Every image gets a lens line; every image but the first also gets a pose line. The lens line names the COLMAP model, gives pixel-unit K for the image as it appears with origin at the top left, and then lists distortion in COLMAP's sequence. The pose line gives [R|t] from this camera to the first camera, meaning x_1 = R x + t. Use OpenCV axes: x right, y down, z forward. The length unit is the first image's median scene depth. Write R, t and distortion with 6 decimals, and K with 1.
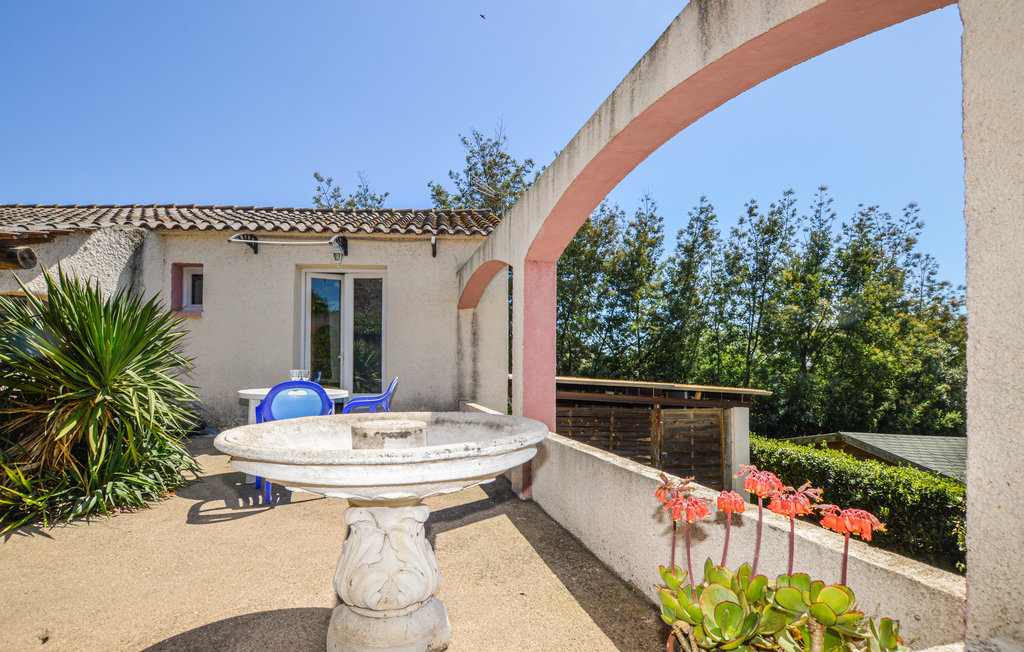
lens RADIAL K [[504.2, 0, 476.3], [0, 504.2, 365.8], [0, 0, 1]] dist [-0.043086, -0.000804]
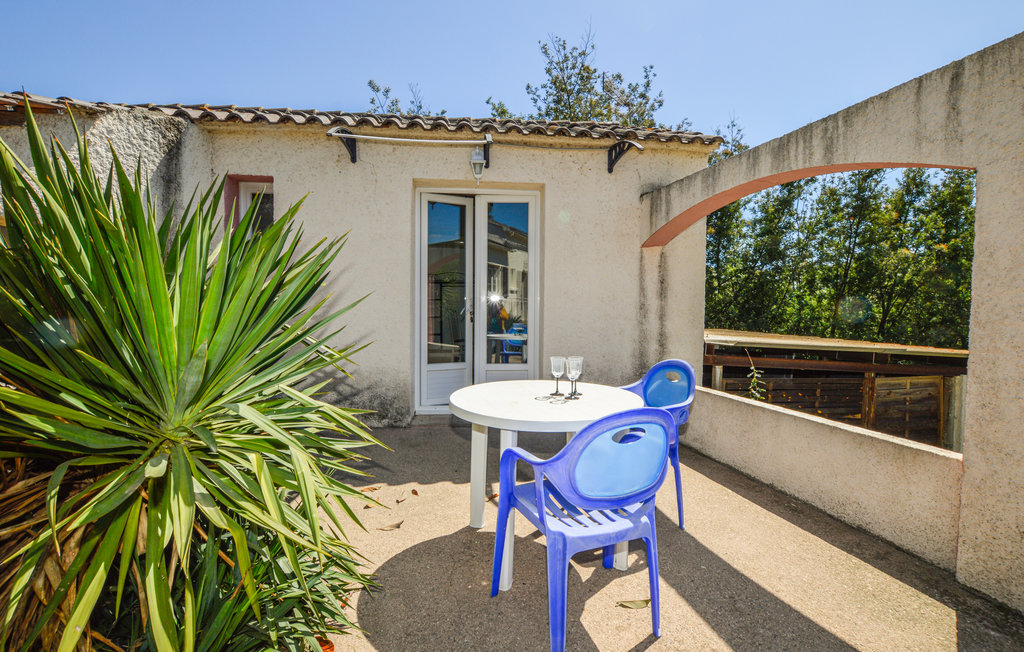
lens RADIAL K [[492.8, 0, 518.2], [0, 492.8, 327.6], [0, 0, 1]] dist [-0.033380, 0.003576]
pose [[0.998086, -0.003562, 0.061731, -0.234667], [0.000382, 0.998676, 0.051447, -0.031090], [-0.061833, -0.051325, 0.996766, 0.280997]]
